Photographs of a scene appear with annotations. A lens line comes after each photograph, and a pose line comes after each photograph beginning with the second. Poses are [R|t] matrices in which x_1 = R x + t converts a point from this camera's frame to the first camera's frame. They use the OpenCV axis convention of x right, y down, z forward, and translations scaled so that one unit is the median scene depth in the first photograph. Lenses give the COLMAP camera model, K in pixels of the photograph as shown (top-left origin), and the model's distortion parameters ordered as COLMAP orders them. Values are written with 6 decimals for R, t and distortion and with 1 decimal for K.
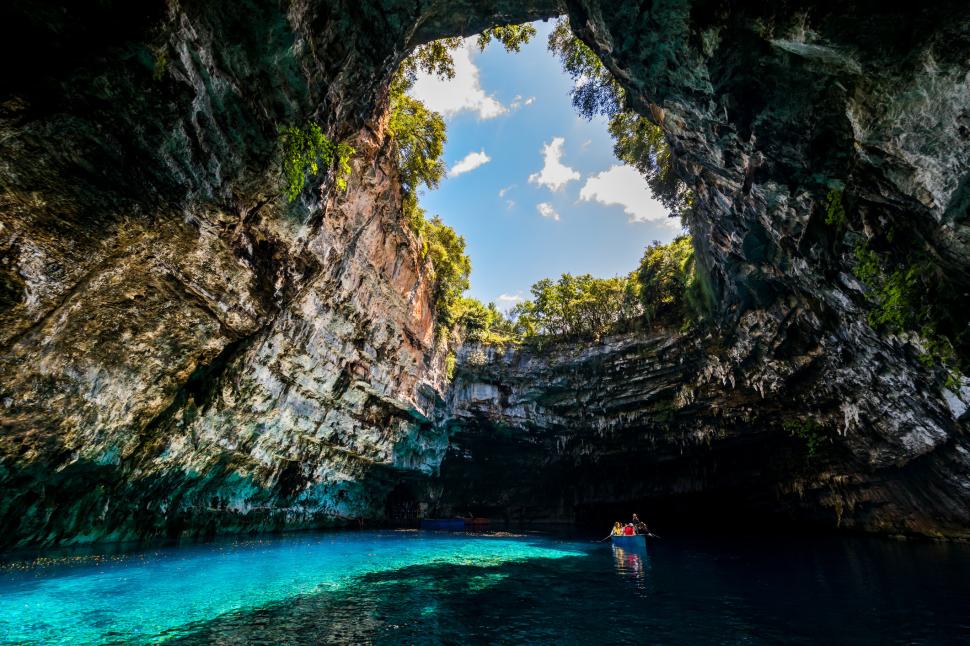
lens RADIAL K [[427.0, 0, 485.5], [0, 427.0, 322.3], [0, 0, 1]] dist [0.003553, 0.000692]
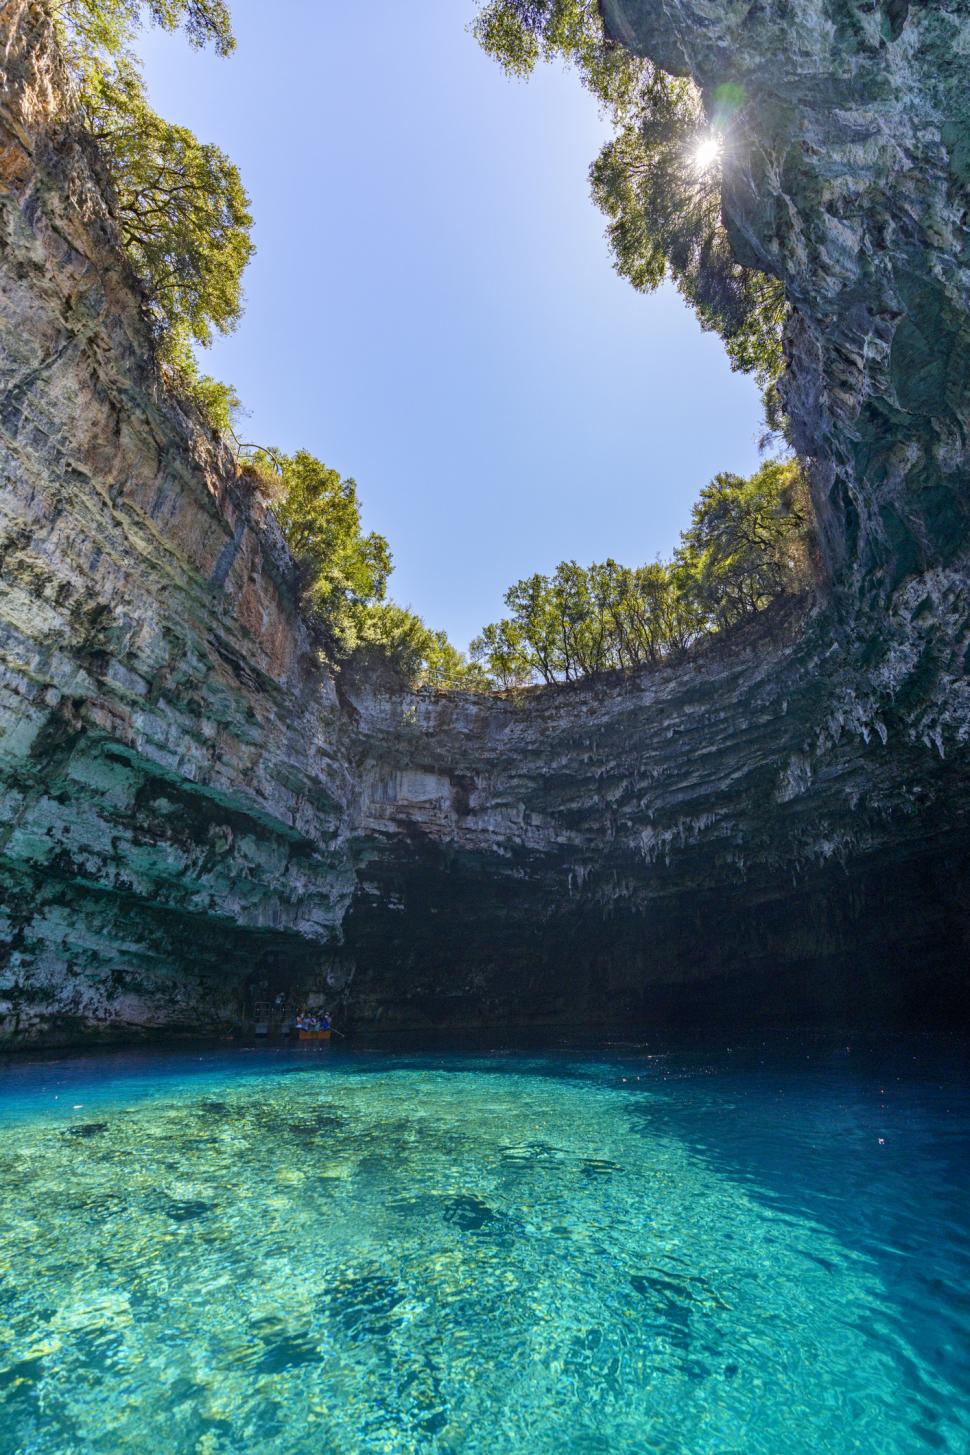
lens RADIAL K [[649.6, 0, 493.2], [0, 649.6, 738.9], [0, 0, 1]] dist [-0.016268, 0.003280]
pose [[0.998751, -0.046996, -0.016975, 0.120683], [0.047211, 0.998807, 0.012497, 0.113160], [0.016368, -0.013283, 0.999778, 0.211568]]
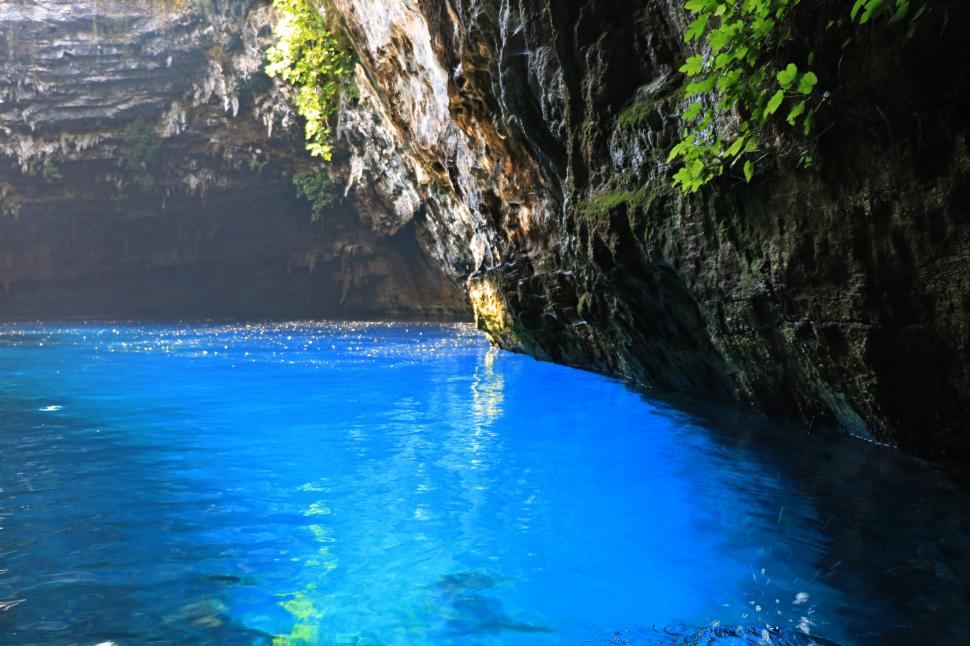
lens RADIAL K [[759.3, 0, 481.2], [0, 759.3, 317.6], [0, 0, 1]] dist [-0.007807, -0.002233]
pose [[0.755394, -0.032031, 0.654488, 0.082706], [-0.246419, 0.911603, 0.329026, -0.045814], [-0.607172, -0.409822, 0.680726, -0.171971]]
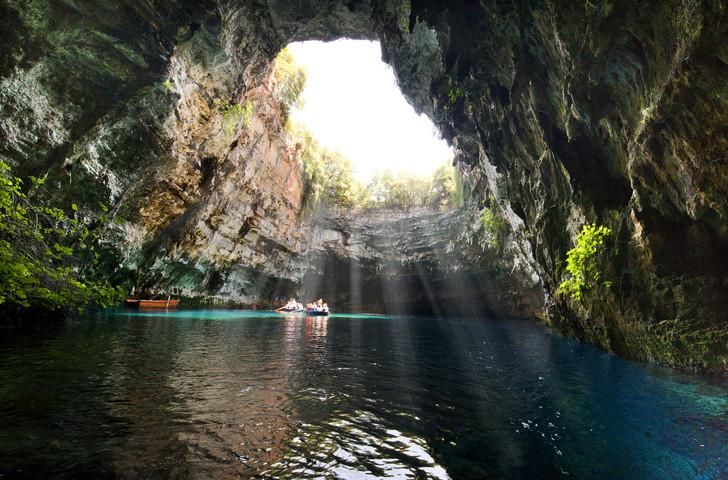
lens RADIAL K [[327.2, 0, 415.5], [0, 327.2, 276.2], [0, 0, 1]] dist [-0.016122, -0.002833]
pose [[0.972084, 0.048943, 0.229471, 0.029861], [-0.116918, 0.948972, 0.292888, -0.103674], [-0.203427, -0.311541, 0.928202, -0.299359]]
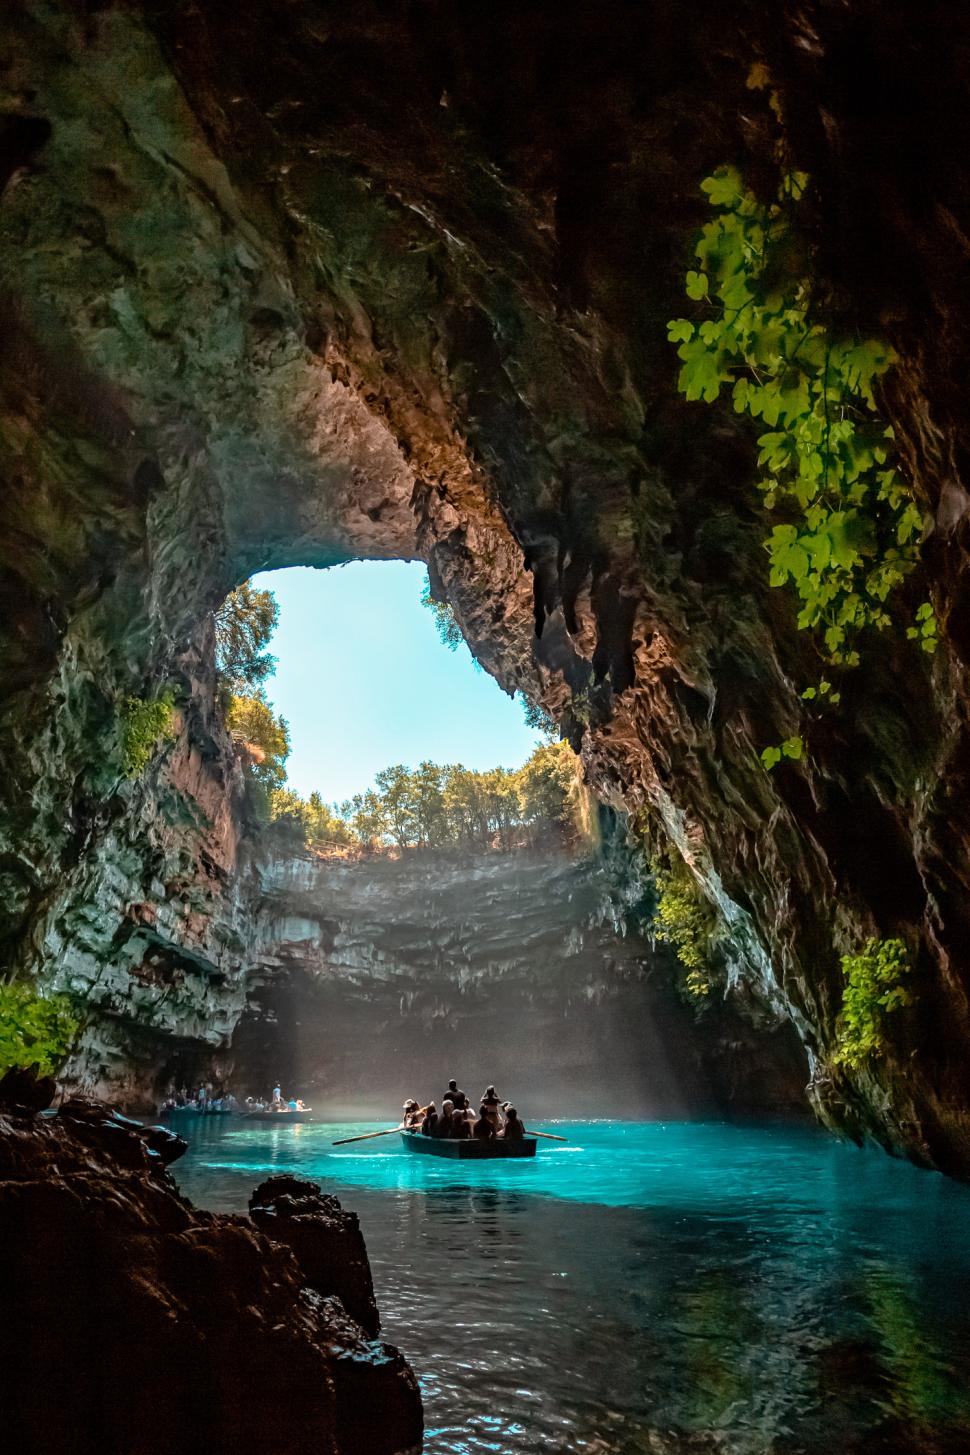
lens RADIAL K [[824.9, 0, 463.6], [0, 824.9, 823.2], [0, 0, 1]] dist [-0.082600, 0.010523]
pose [[0.975419, 0.051493, 0.214255, -0.044730], [-0.069595, 0.994536, 0.077817, -0.153476], [-0.209078, -0.090815, 0.973673, -0.393561]]
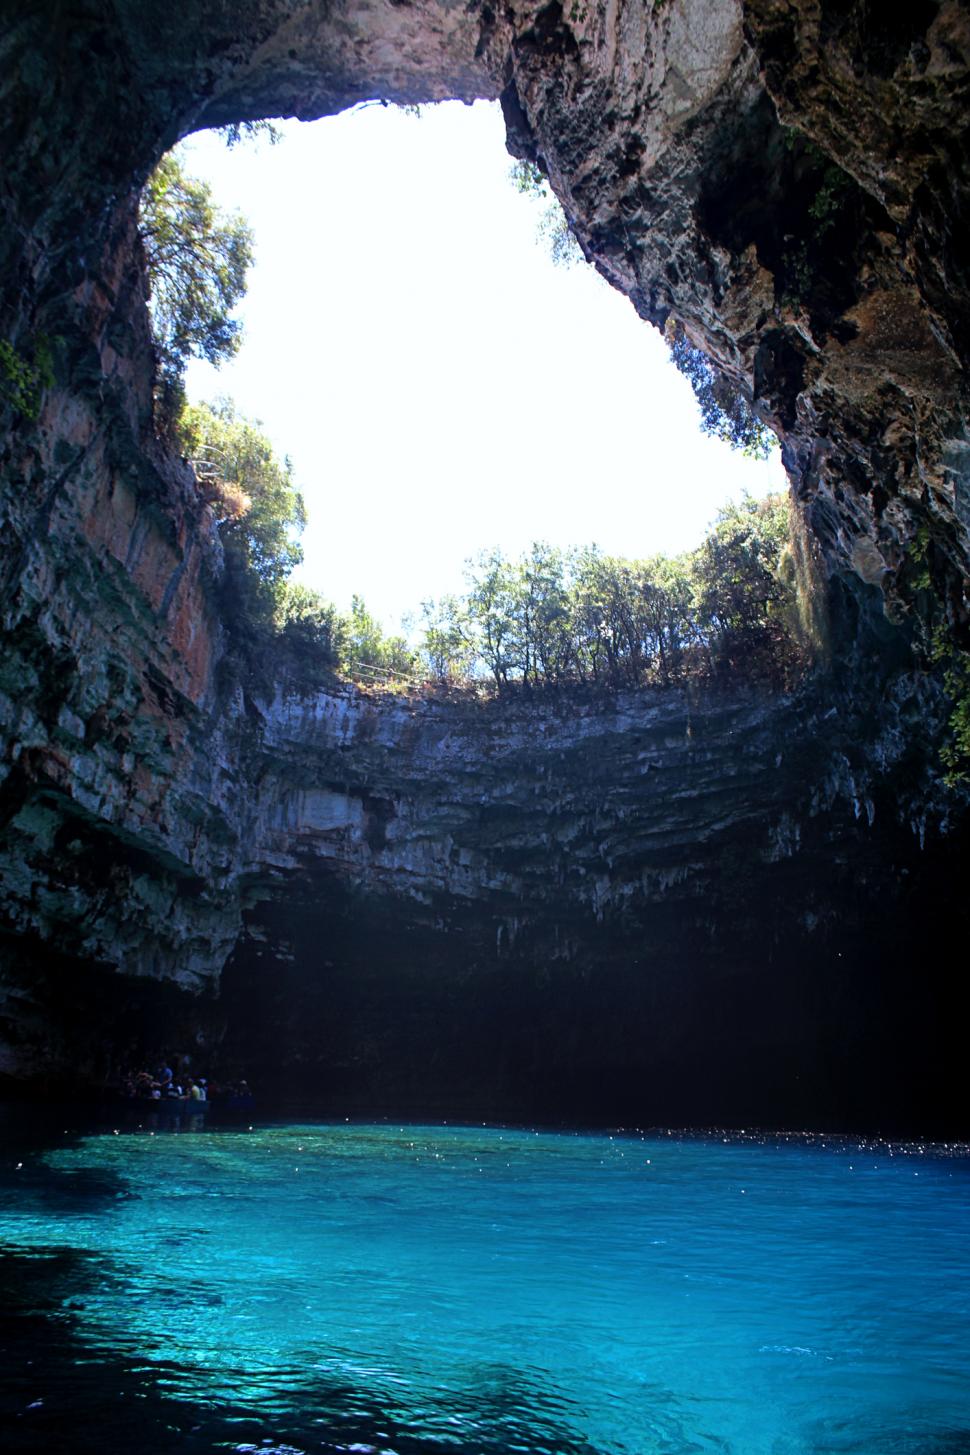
lens RADIAL K [[1214.8, 0, 482.6], [0, 1214.8, 741.8], [0, 0, 1]] dist [-0.145622, 0.094328]
pose [[0.993801, 0.044040, 0.102077, 0.026129], [-0.056636, 0.990667, 0.123981, -0.073471], [-0.095664, -0.128994, 0.987020, -0.224943]]
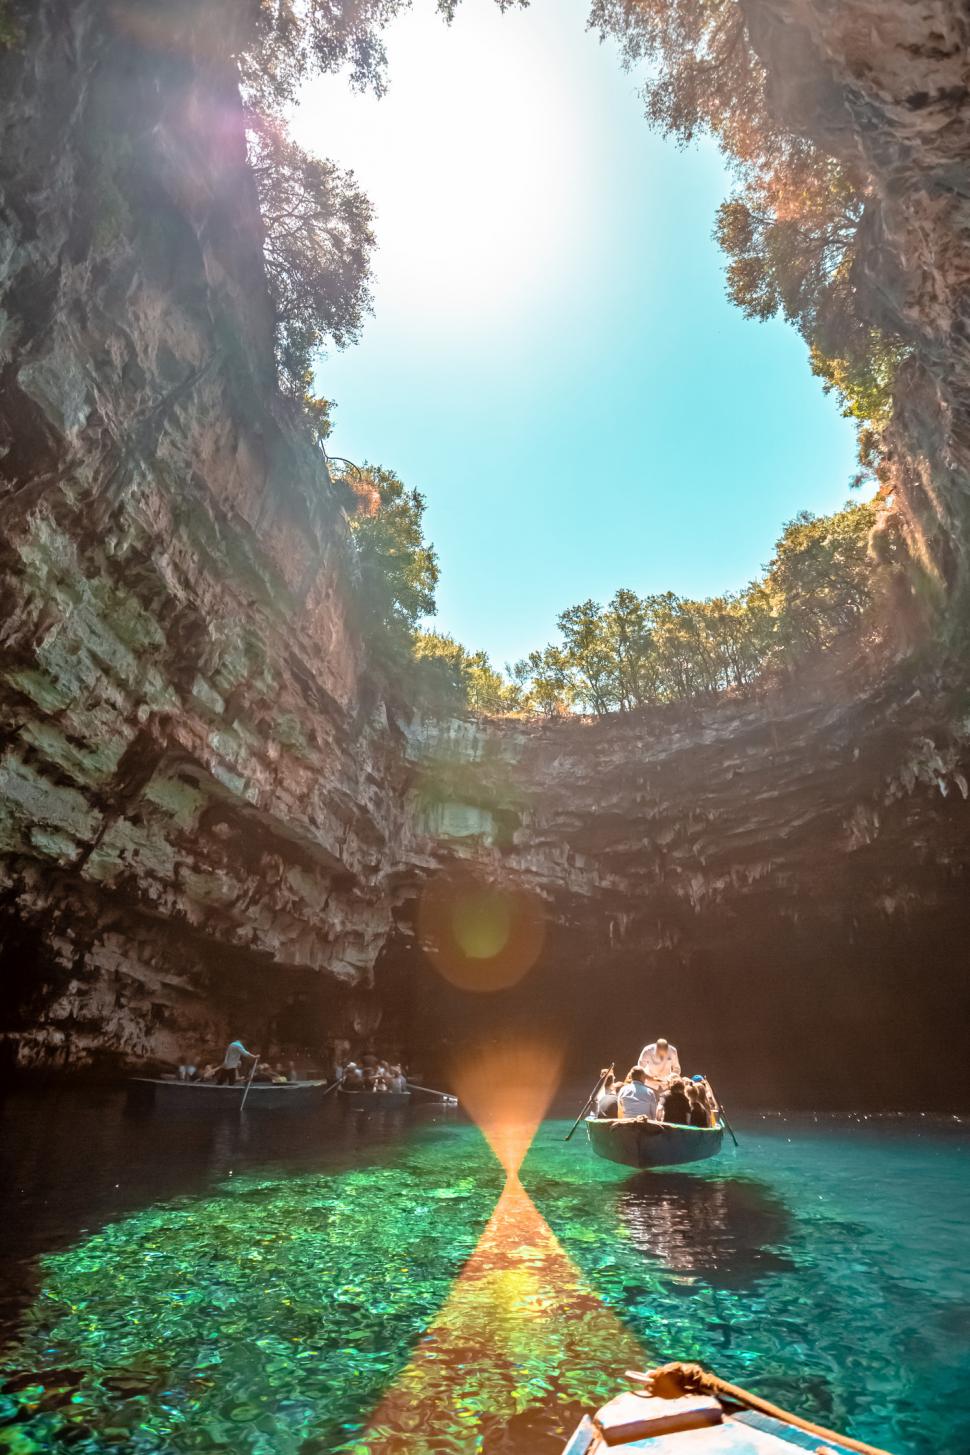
lens RADIAL K [[722.1, 0, 479.1], [0, 722.1, 731.4], [0, 0, 1]] dist [-0.060296, 0.011871]
pose [[0.999997, 0.001186, -0.001941, 0.018163], [-0.001246, 0.999509, -0.031302, 0.100148], [0.001903, 0.031305, 0.999508, 0.180428]]
